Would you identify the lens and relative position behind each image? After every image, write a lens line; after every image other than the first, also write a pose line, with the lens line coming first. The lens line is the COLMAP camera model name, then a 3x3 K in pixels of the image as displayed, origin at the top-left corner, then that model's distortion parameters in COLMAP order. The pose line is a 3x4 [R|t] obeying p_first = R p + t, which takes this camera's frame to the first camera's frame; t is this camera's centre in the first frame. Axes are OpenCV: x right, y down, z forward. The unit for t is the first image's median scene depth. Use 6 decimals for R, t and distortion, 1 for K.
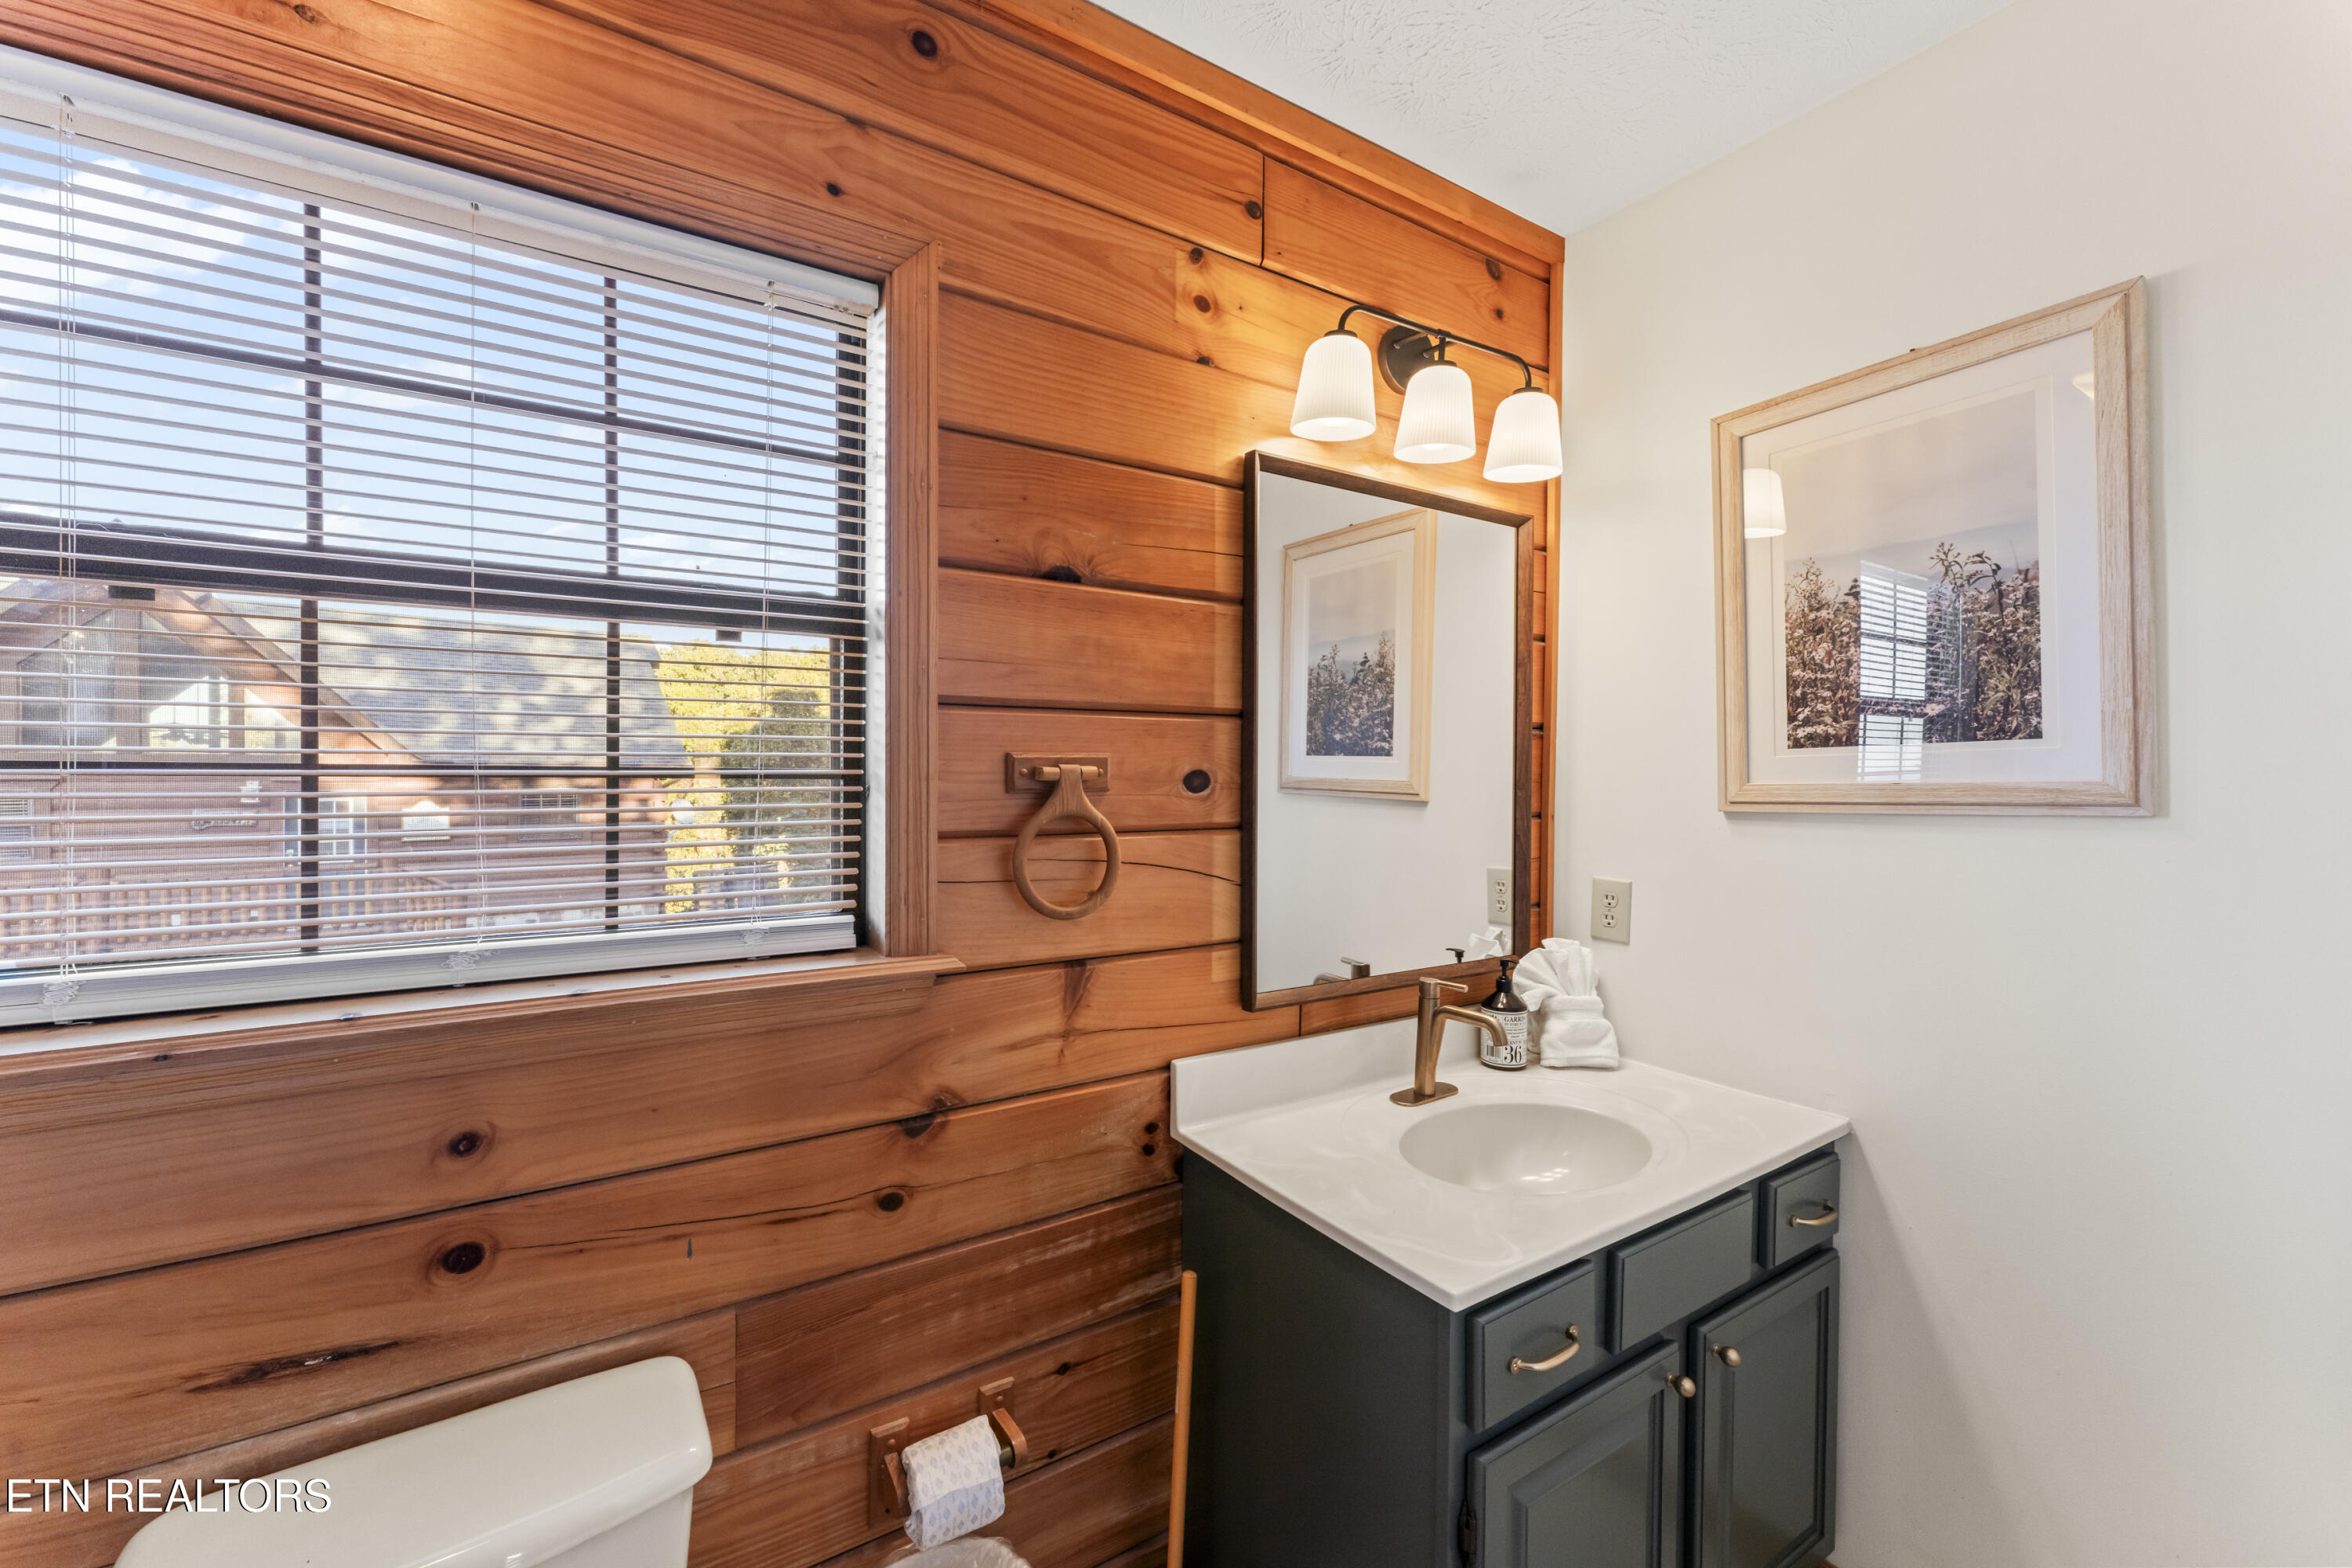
lens RADIAL K [[952.7, 0, 1186.6], [0, 952.7, 775.1], [0, 0, 1]] dist [0.004137, 0.000392]
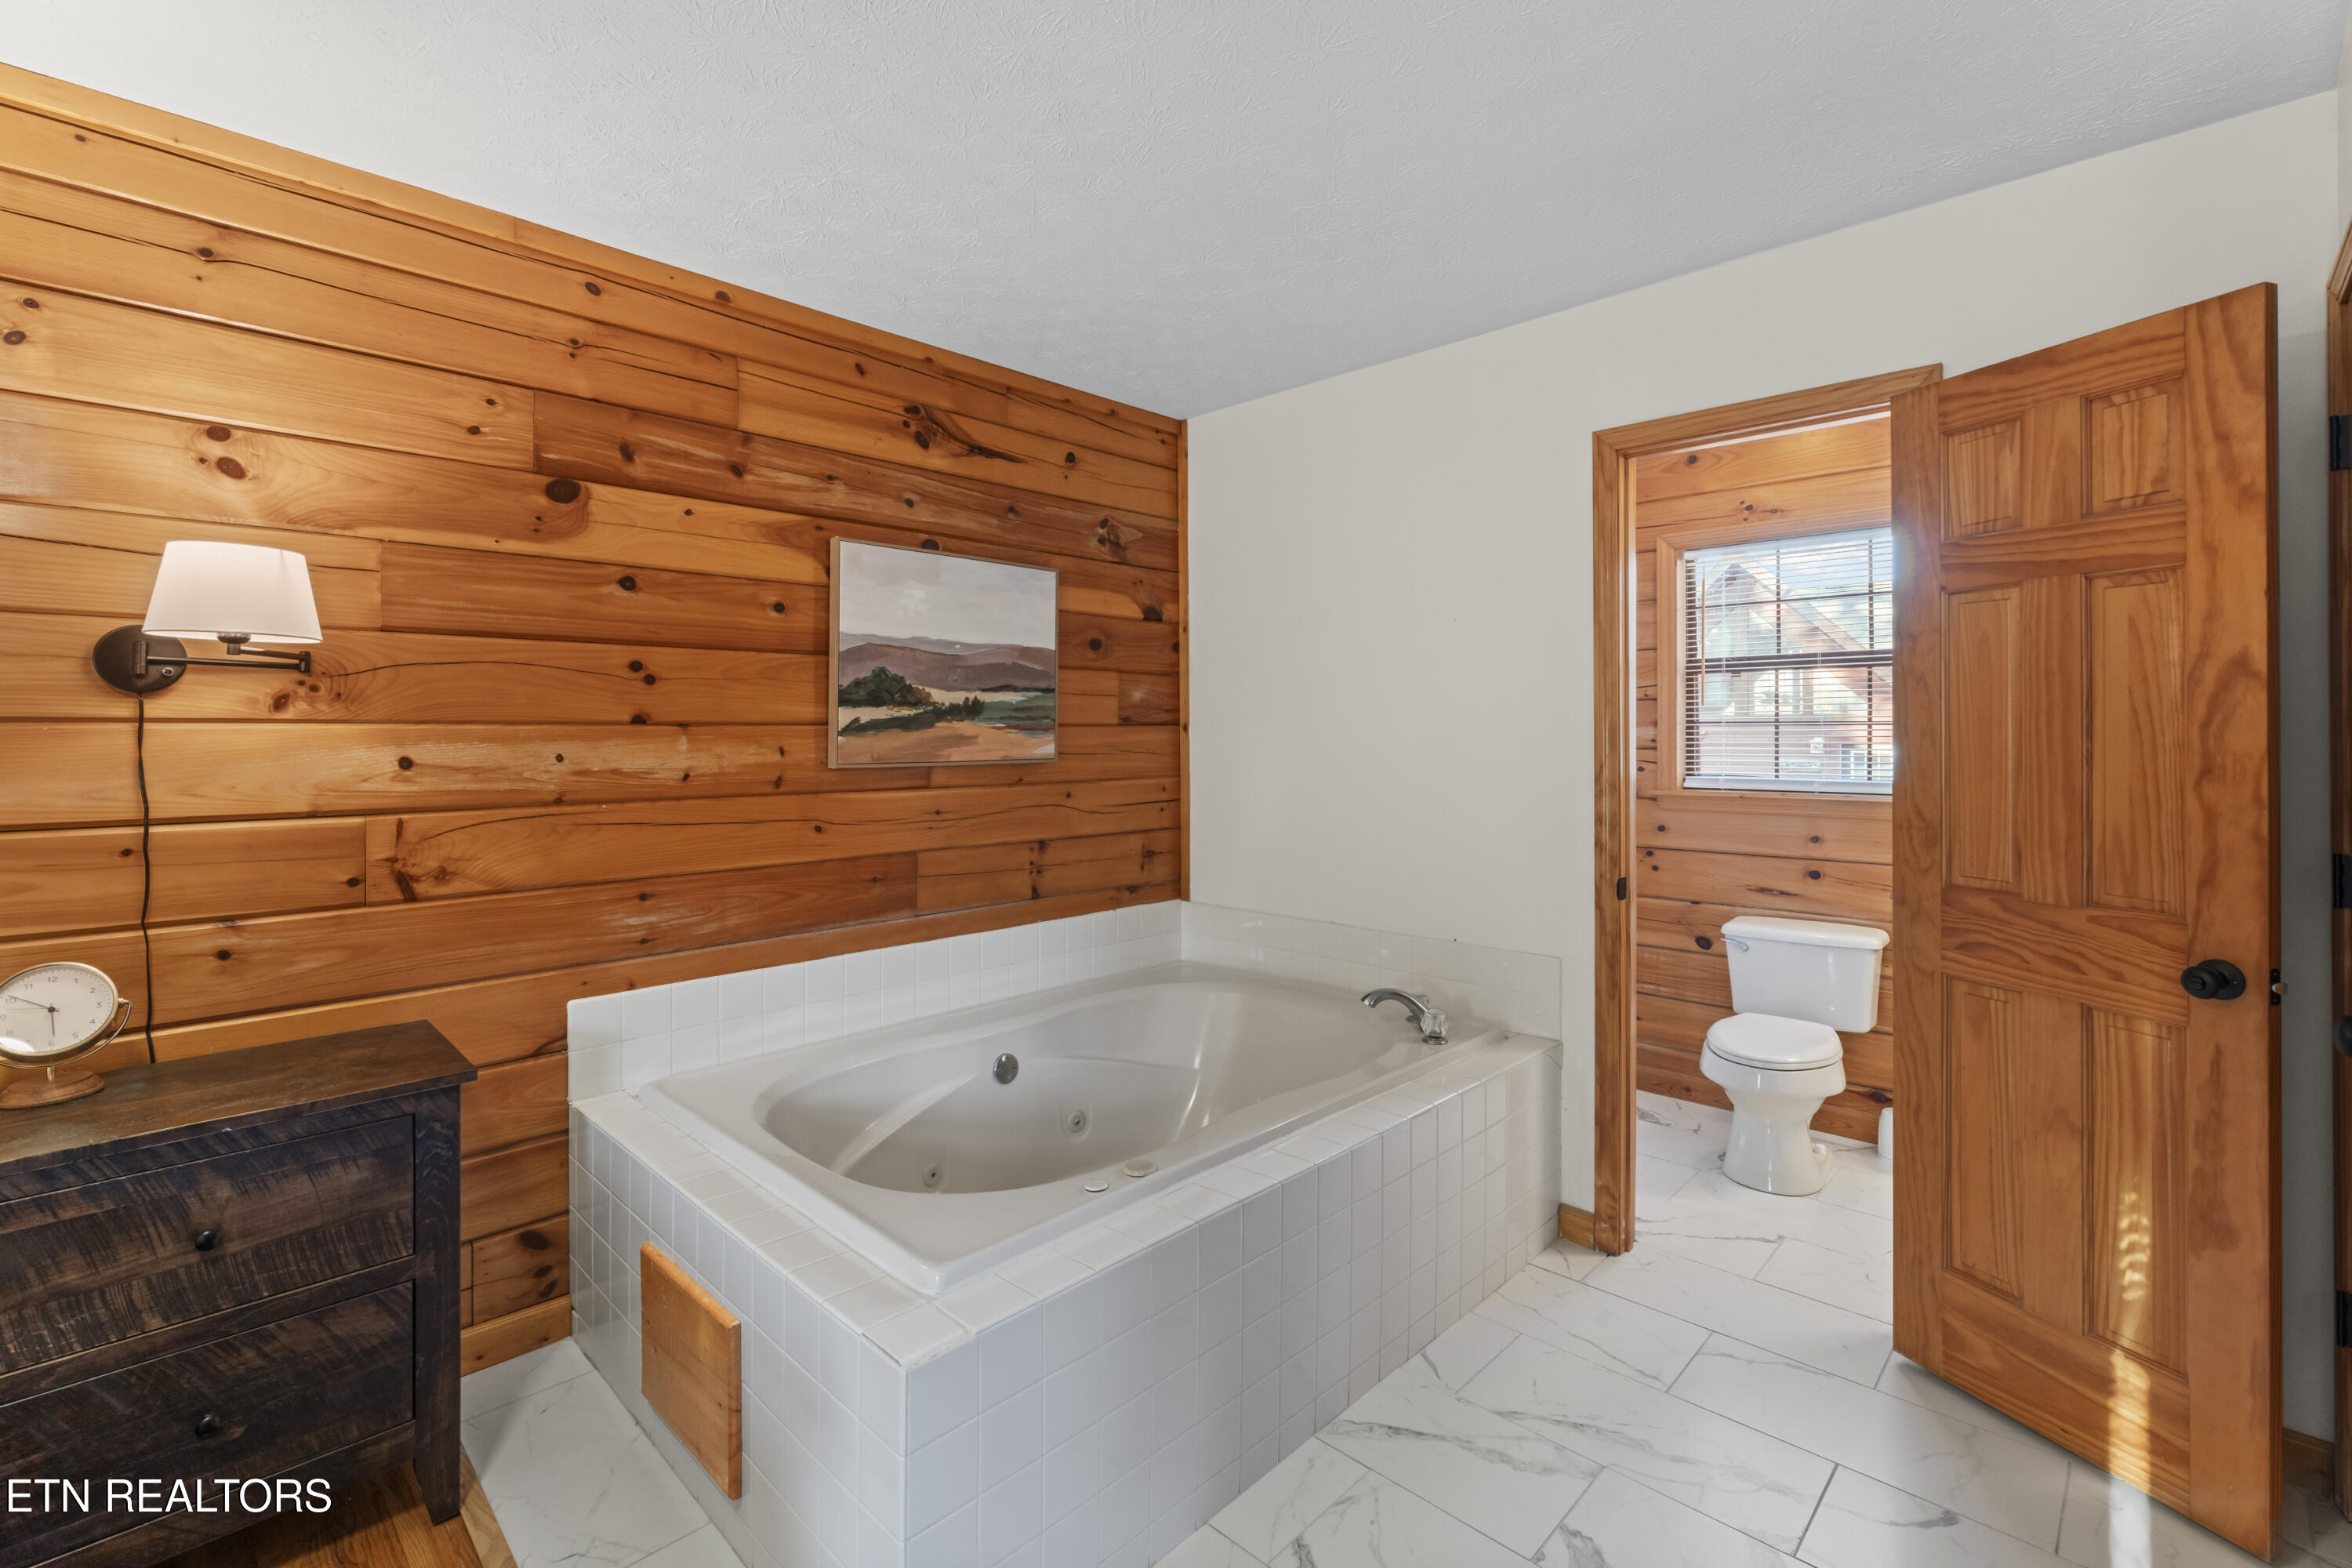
lens RADIAL K [[1022.2, 0, 1150.3], [0, 1022.2, 737.6], [0, 0, 1]] dist [0.001919, -0.000032]
pose [[0.210164, -0.001881, -0.977664, 2.065036], [0.006201, 0.999981, -0.000591, 0.040222], [0.977647, -0.005938, 0.210171, -1.834470]]
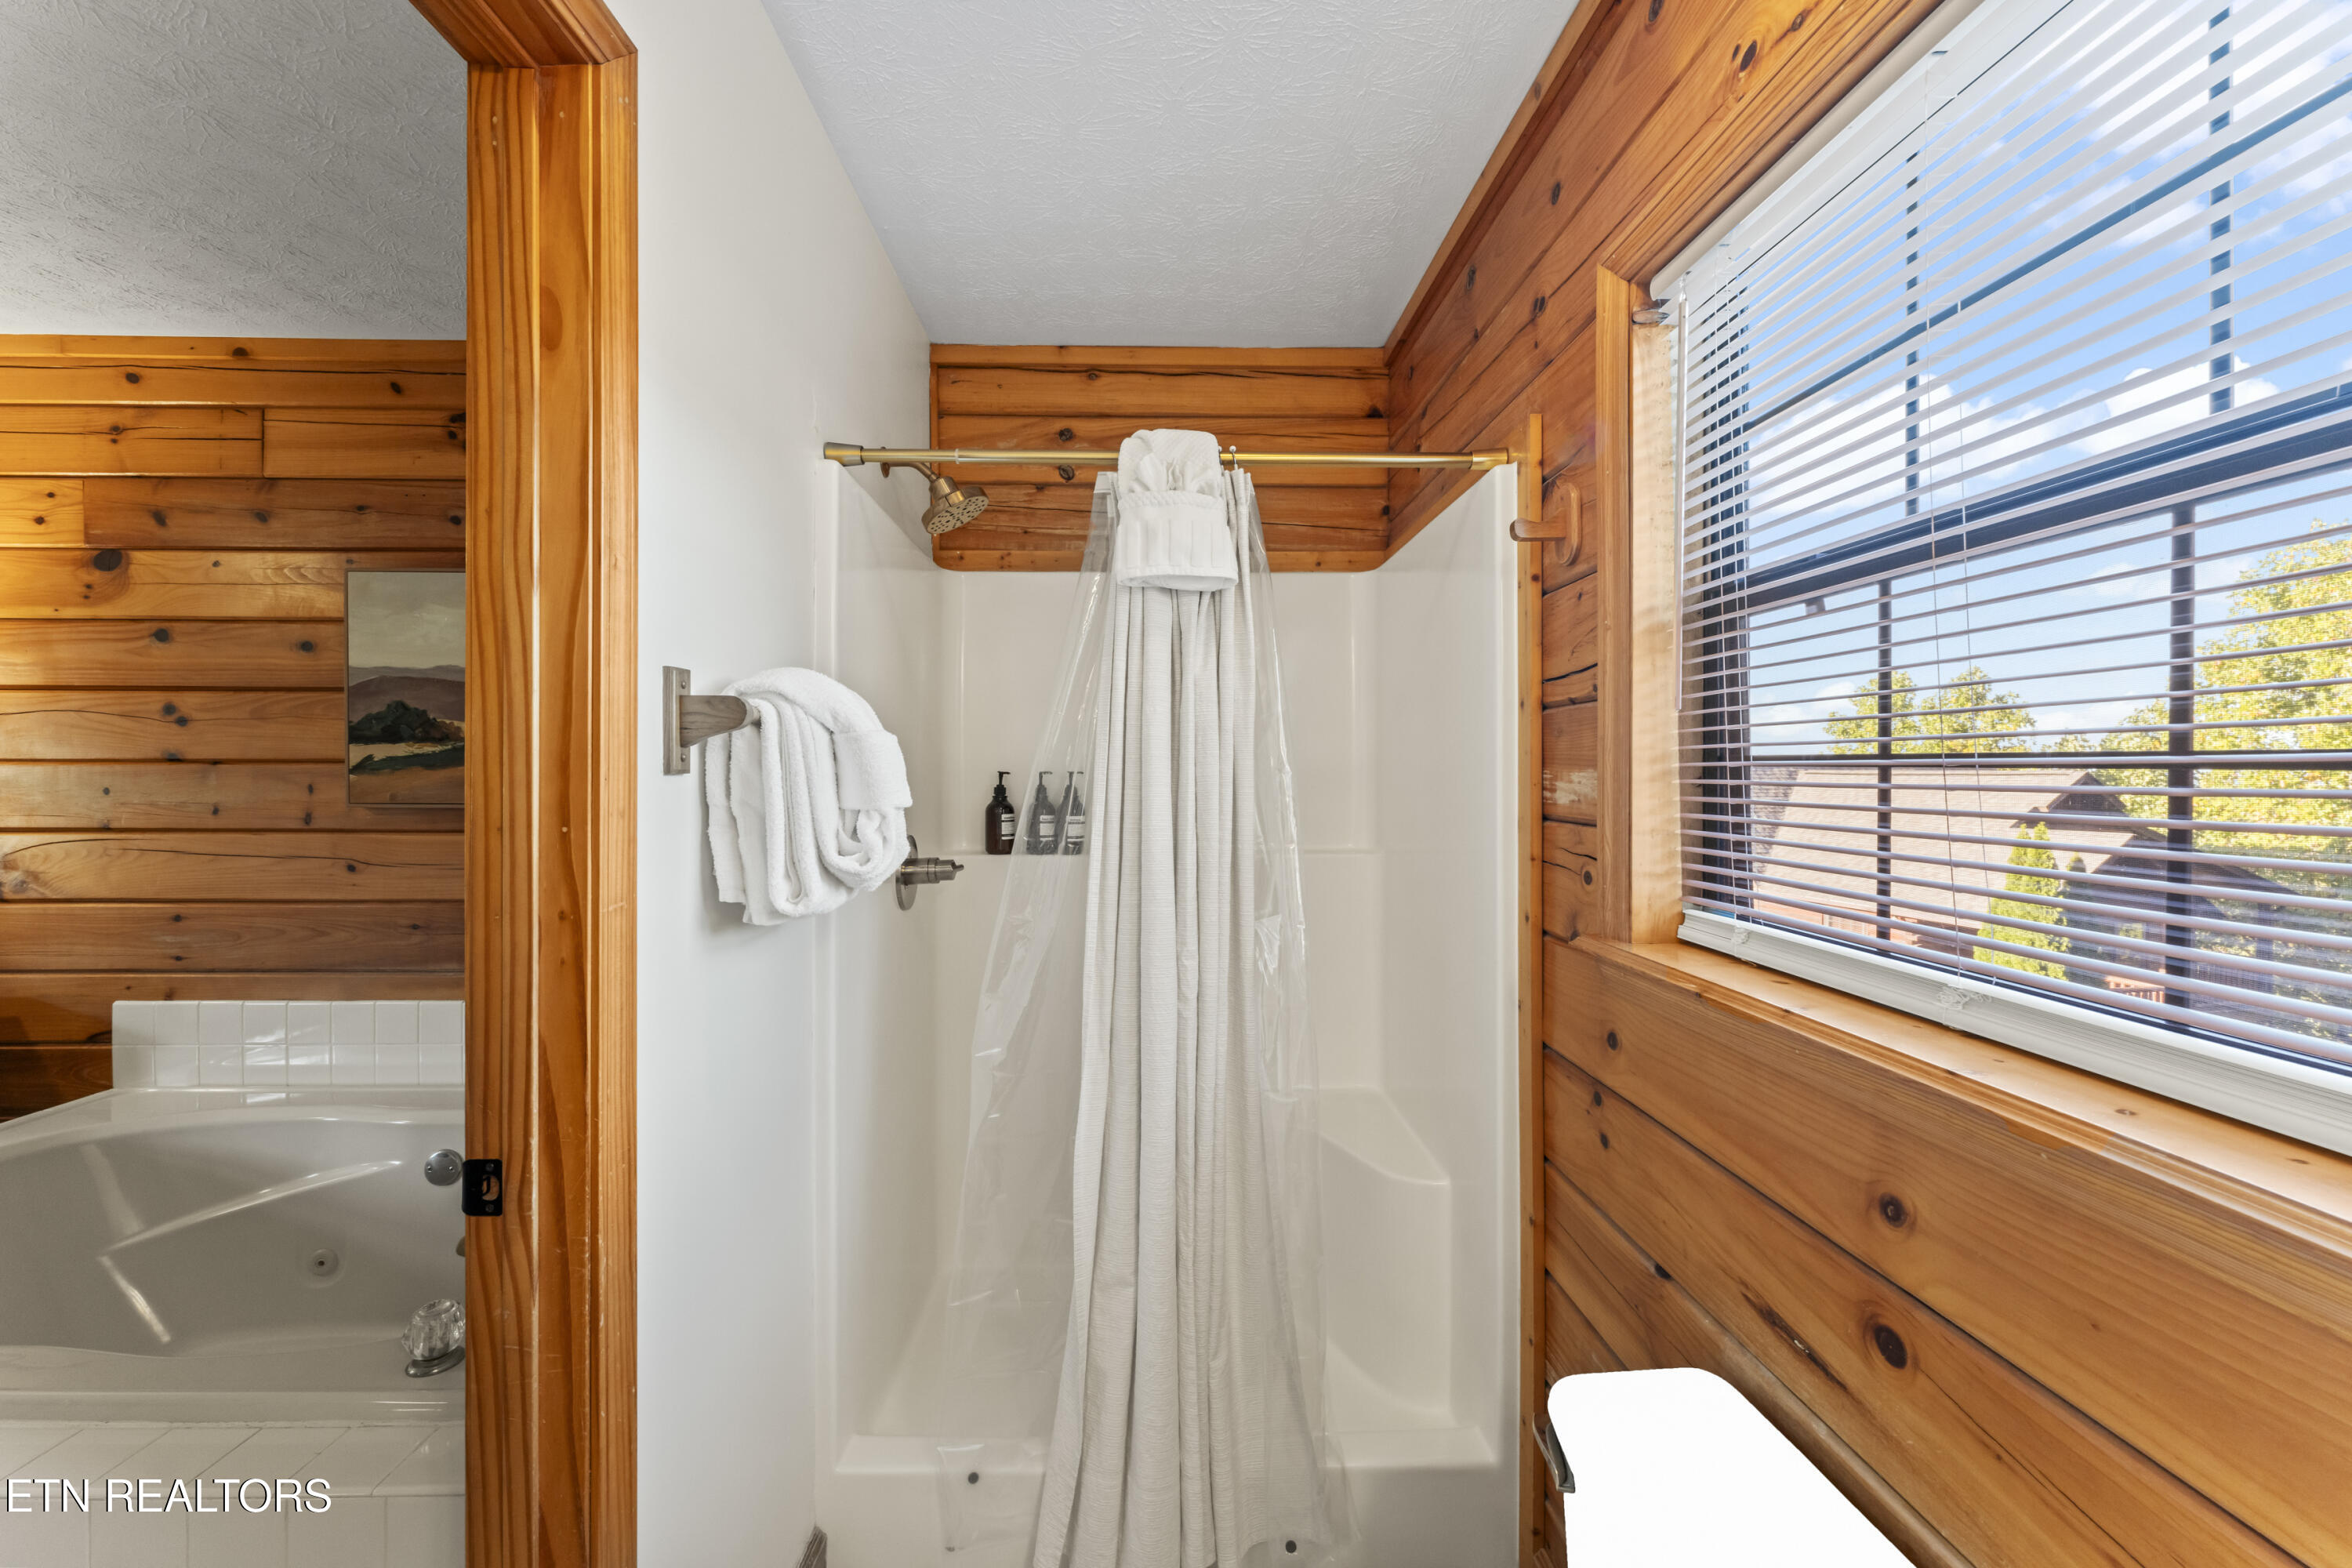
lens RADIAL K [[952.7, 0, 1164.8], [0, 952.7, 768.5], [0, 0, 1]] dist [0.004137, 0.000392]
pose [[-0.528777, -0.001149, -0.848760, 0.280418], [-0.003941, 0.999992, 0.001102, 0.005320], [0.848751, 0.003928, -0.528777, 0.898392]]
